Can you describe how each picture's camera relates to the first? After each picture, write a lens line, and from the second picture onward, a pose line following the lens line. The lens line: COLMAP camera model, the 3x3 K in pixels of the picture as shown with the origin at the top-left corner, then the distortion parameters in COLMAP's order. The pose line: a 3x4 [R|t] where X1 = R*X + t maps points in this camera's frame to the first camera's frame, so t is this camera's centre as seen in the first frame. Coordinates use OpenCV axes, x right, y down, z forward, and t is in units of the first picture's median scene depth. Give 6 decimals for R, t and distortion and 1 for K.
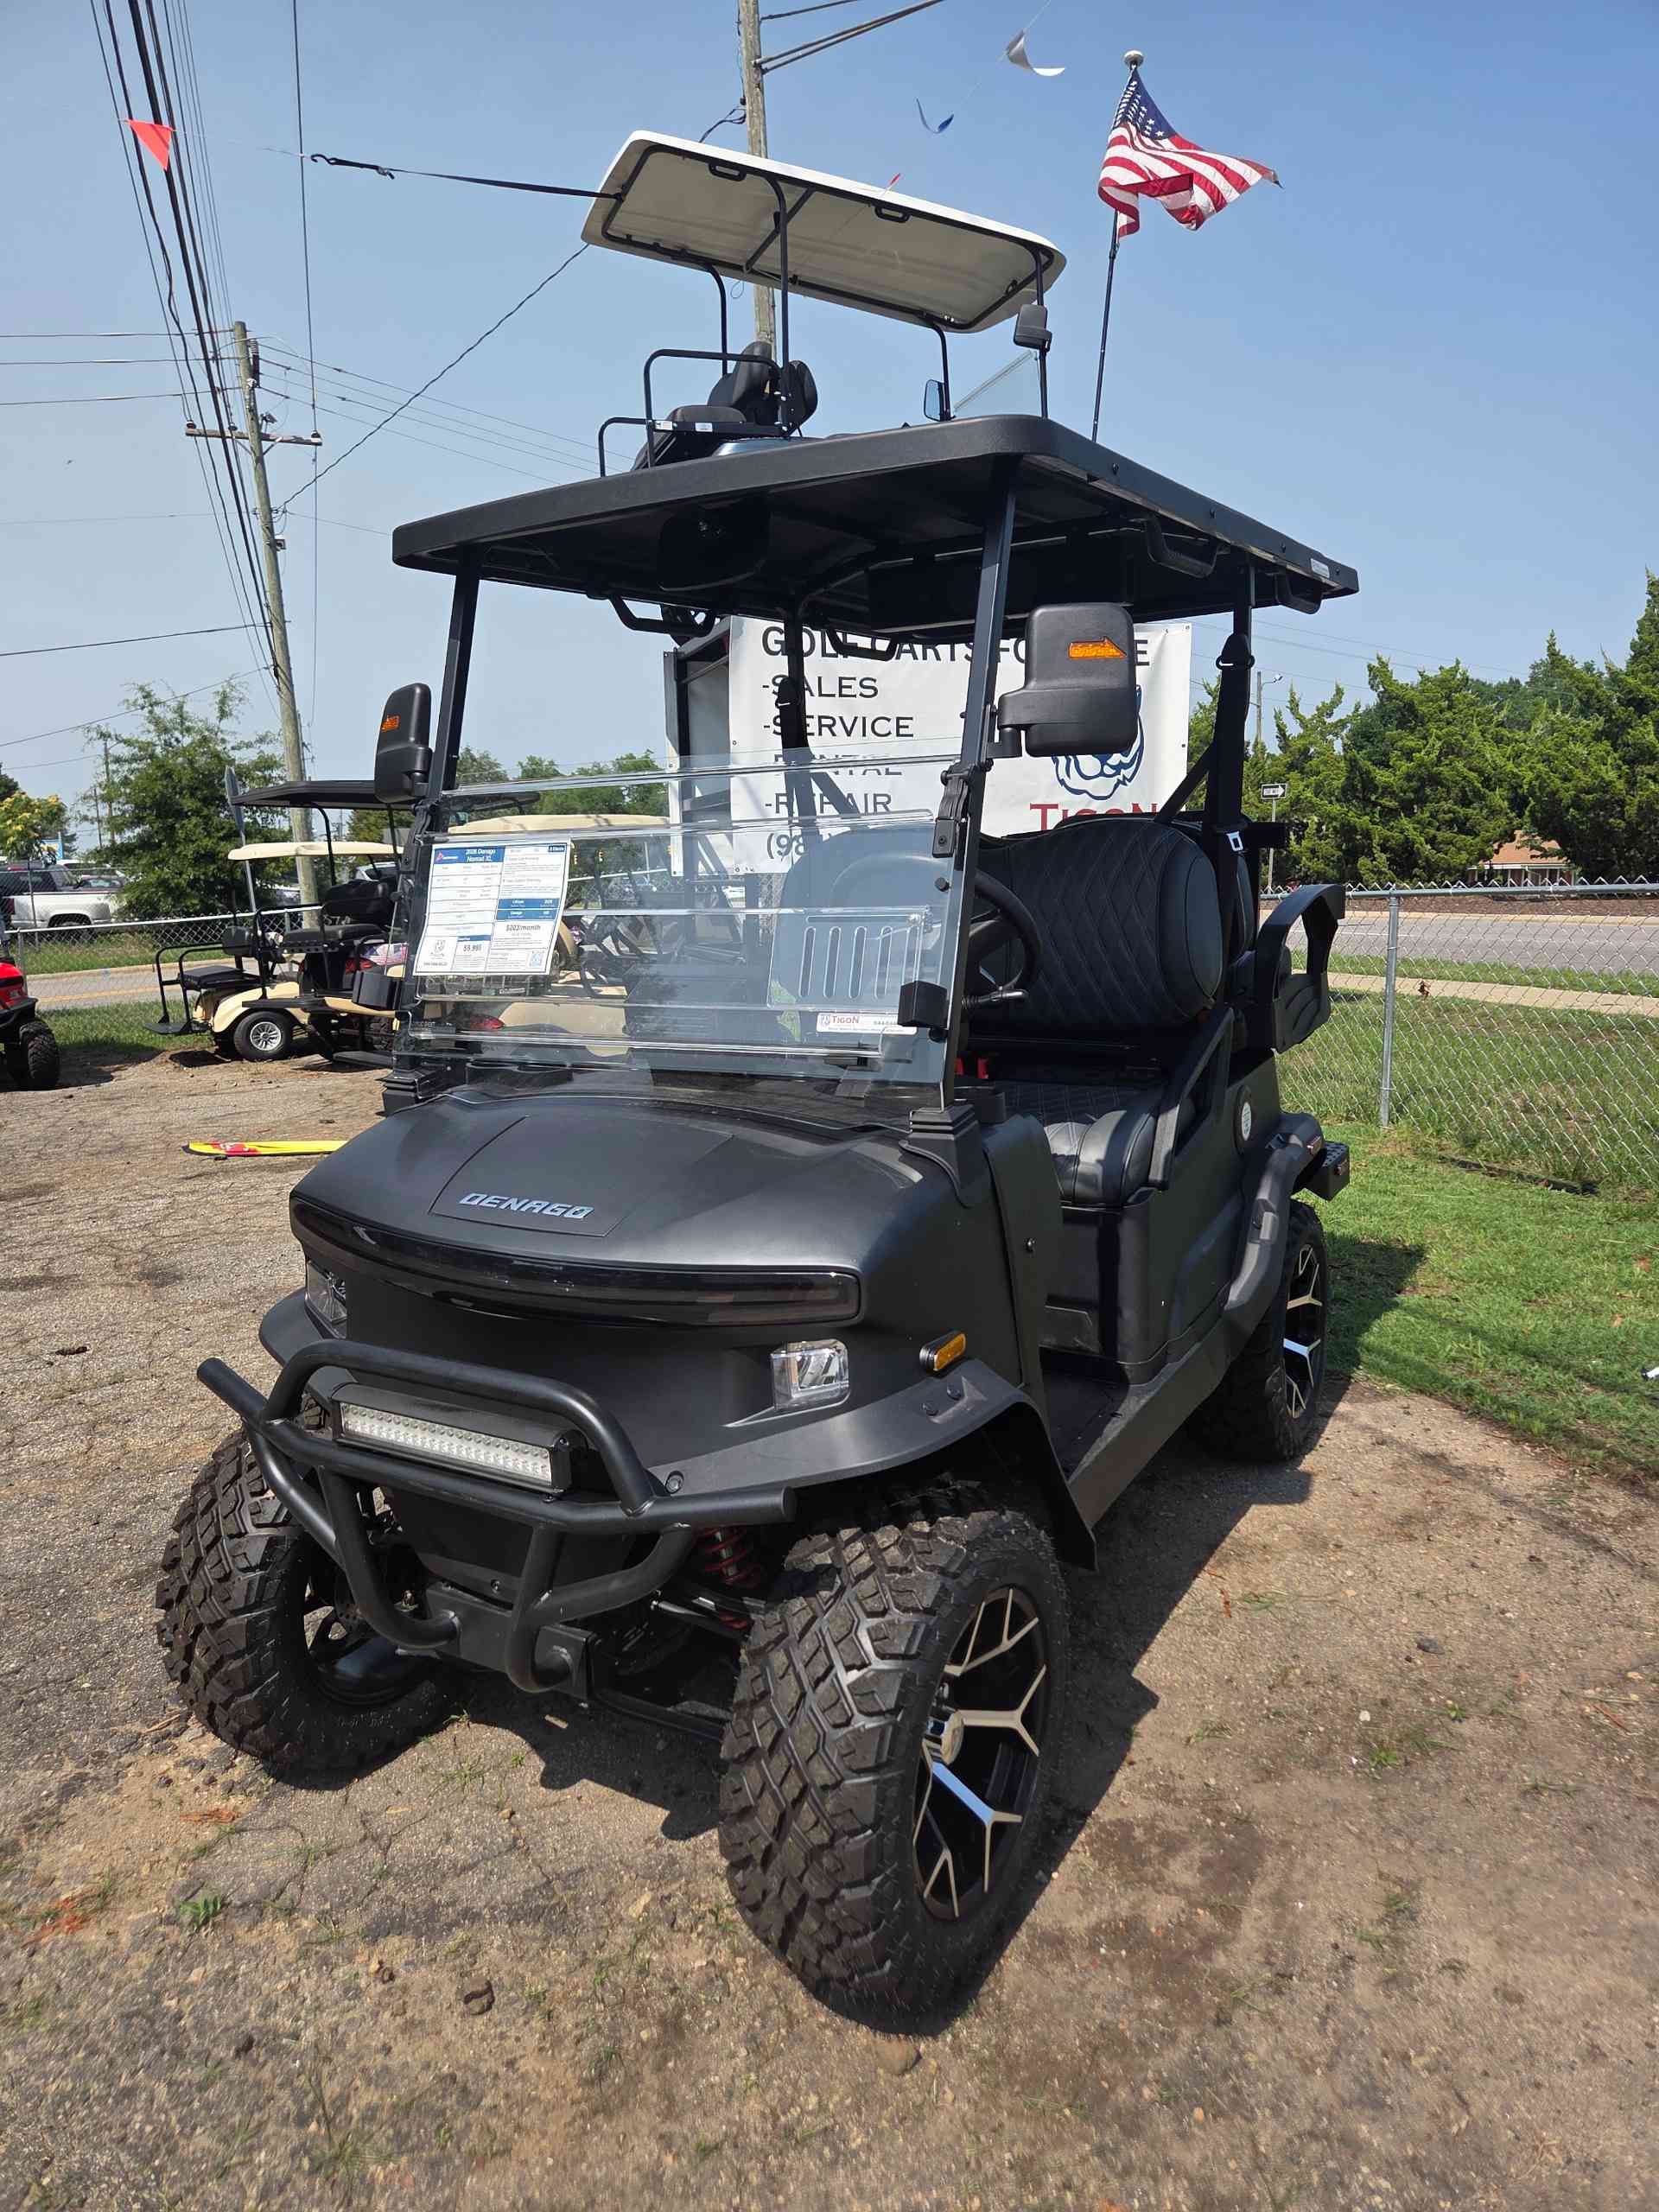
lens RADIAL K [[1451.9, 0, 829.5], [0, 1451.9, 1095.7], [0, 0, 1]] dist [0.070937, -0.051287]
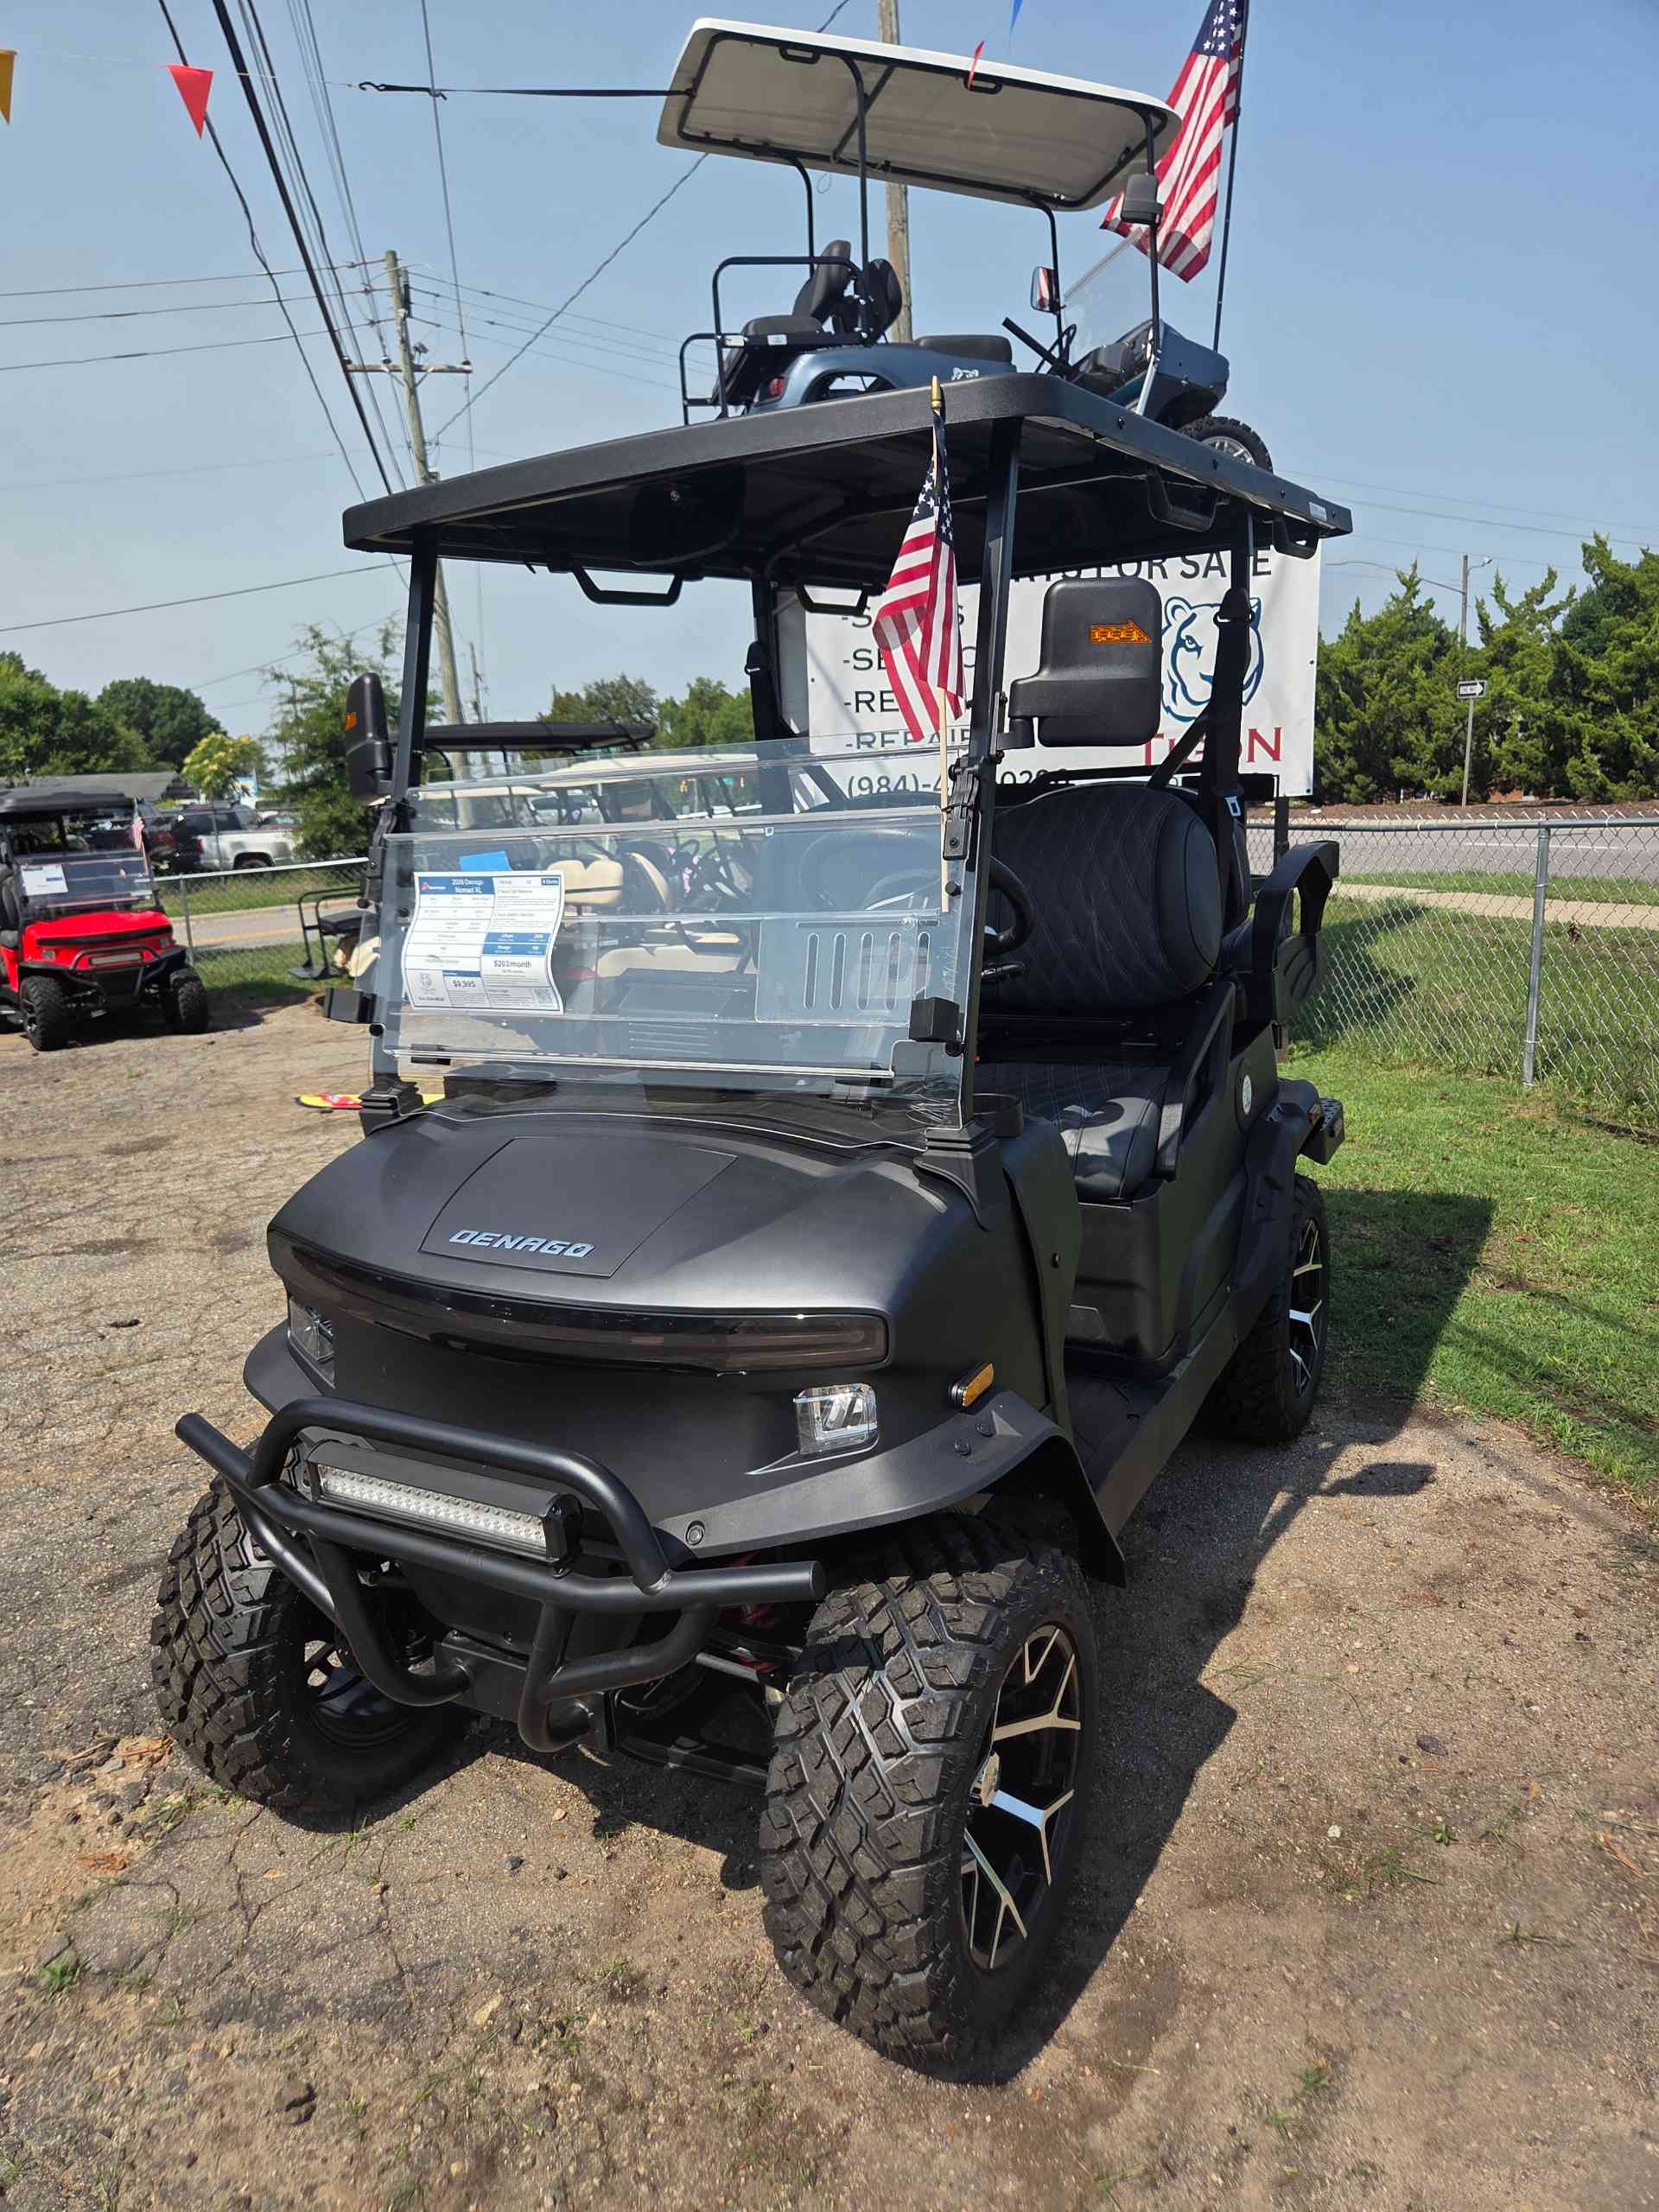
lens RADIAL K [[1460.6, 0, 814.2], [0, 1460.6, 1105.7], [0, 0, 1]] dist [0.064887, -0.048143]
pose [[0.991834, 0.001164, -0.127530, 0.056902], [0.006563, 0.998168, 0.060151, -0.022853], [0.127367, -0.060497, 0.990009, 0.037117]]
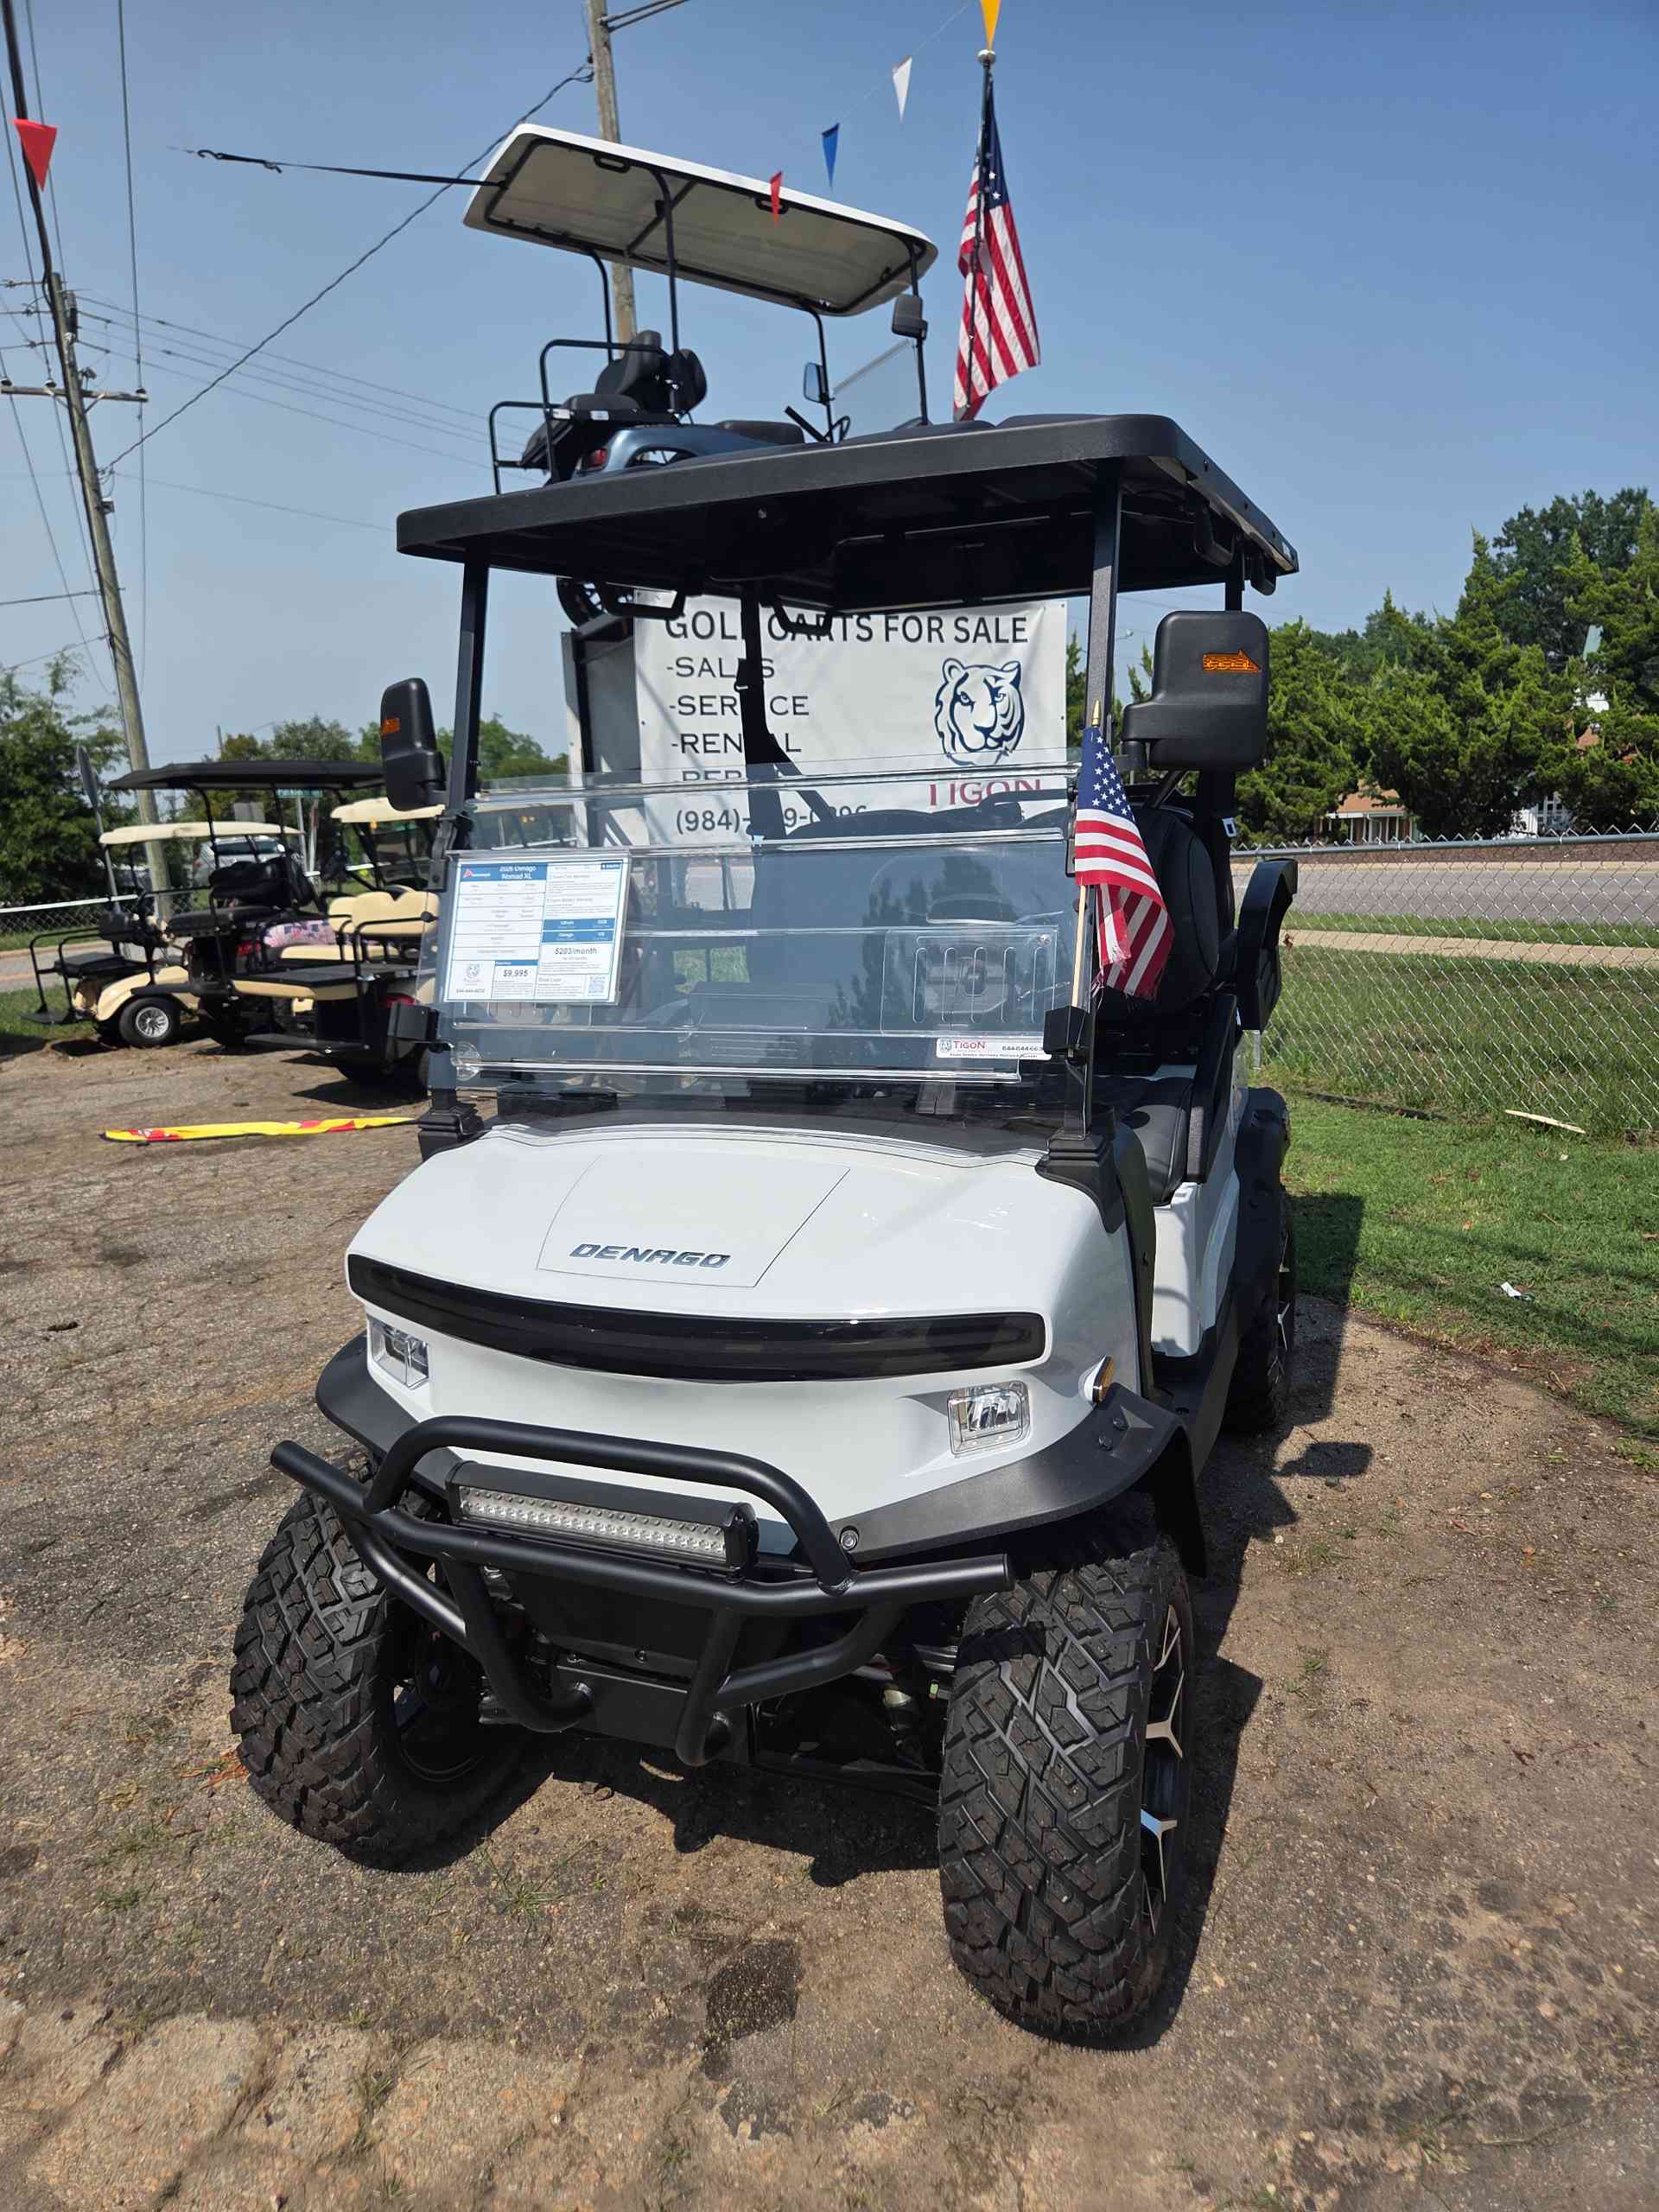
lens RADIAL K [[1459.1, 0, 827.7], [0, 1459.1, 1113.1], [0, 0, 1]] dist [0.071101, -0.057446]
pose [[0.995382, -0.041932, 0.086345, -0.035355], [0.038811, 0.998542, 0.037519, 0.001310], [-0.087793, -0.033995, 0.995559, -0.061665]]
